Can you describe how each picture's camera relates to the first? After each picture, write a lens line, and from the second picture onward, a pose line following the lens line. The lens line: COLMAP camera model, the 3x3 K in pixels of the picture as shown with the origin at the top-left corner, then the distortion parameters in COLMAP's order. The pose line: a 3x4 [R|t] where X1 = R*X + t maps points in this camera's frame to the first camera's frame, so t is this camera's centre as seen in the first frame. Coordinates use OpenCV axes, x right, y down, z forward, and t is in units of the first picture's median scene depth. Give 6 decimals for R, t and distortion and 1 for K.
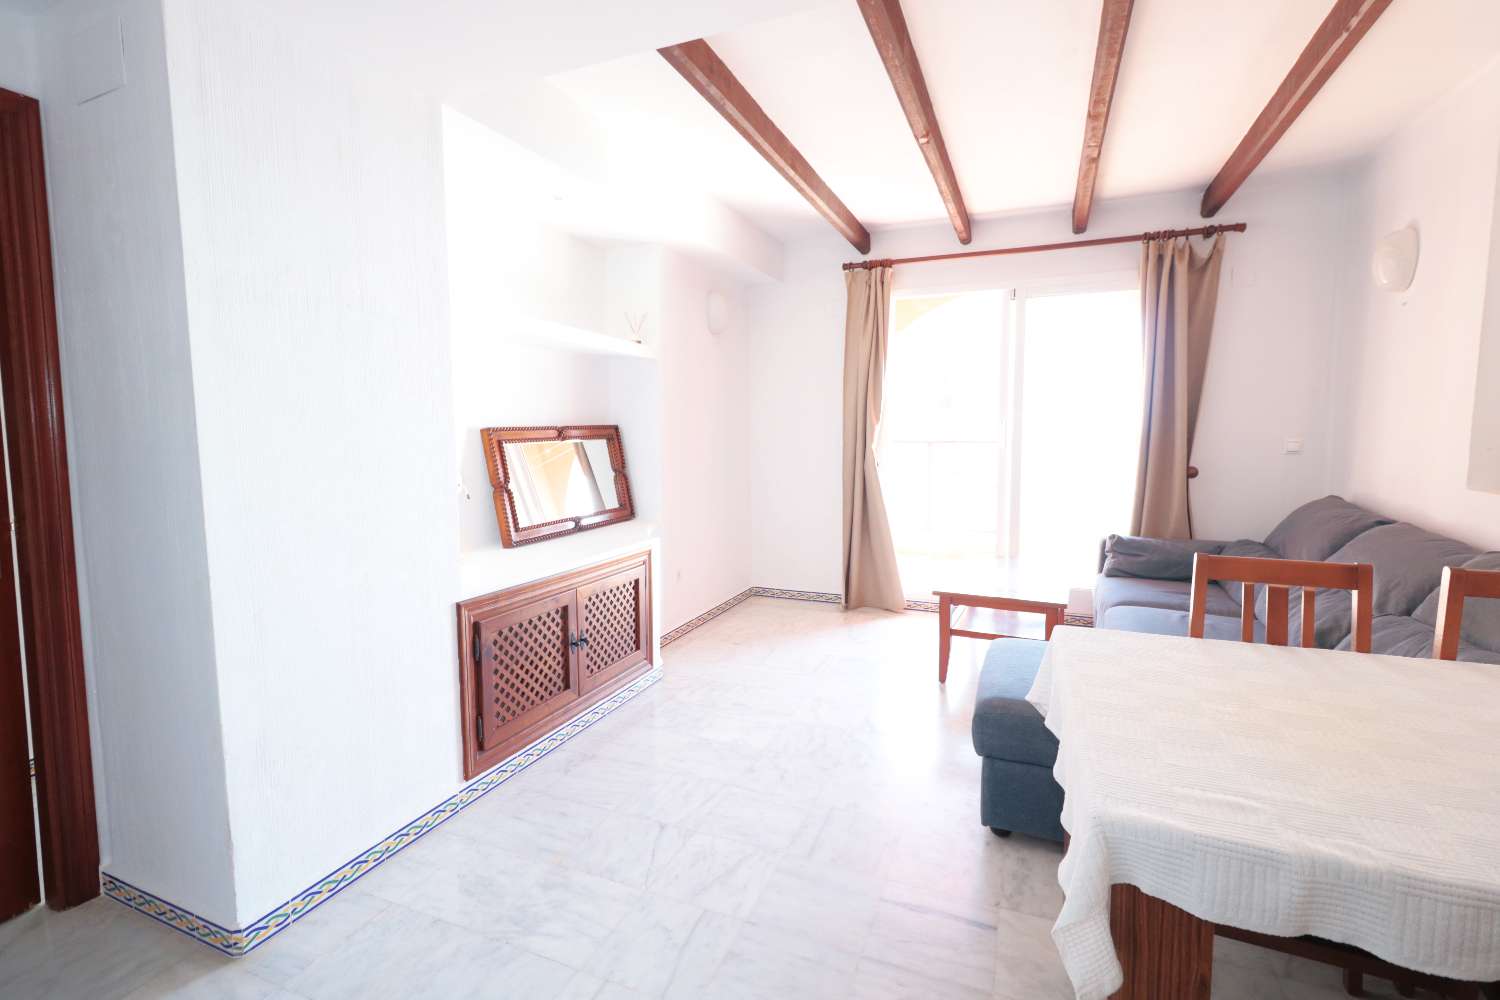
lens RADIAL K [[691.5, 0, 754.8], [0, 691.5, 495.8], [0, 0, 1]] dist [0.001144, -0.000317]
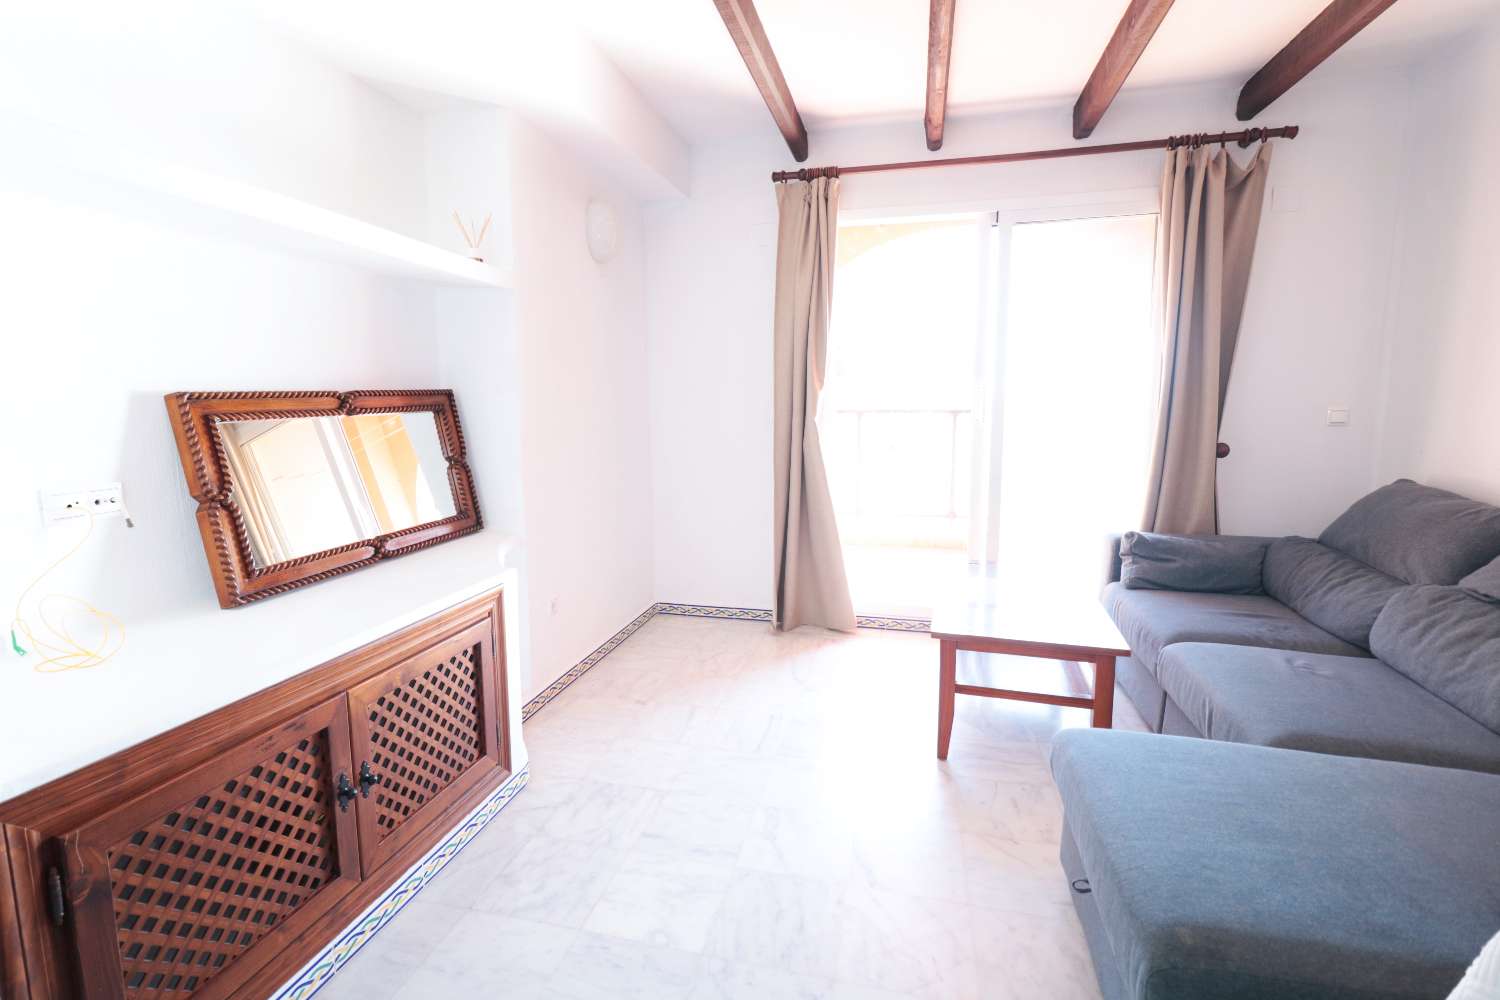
lens RADIAL K [[691.5, 0, 740.9], [0, 691.5, 489.0], [0, 0, 1]] dist [0.001144, -0.000317]
pose [[0.990192, -0.020086, 0.138262, -0.018724], [0.015355, 0.999262, 0.035204, -0.027057], [-0.138868, -0.032736, 0.989770, 0.310007]]
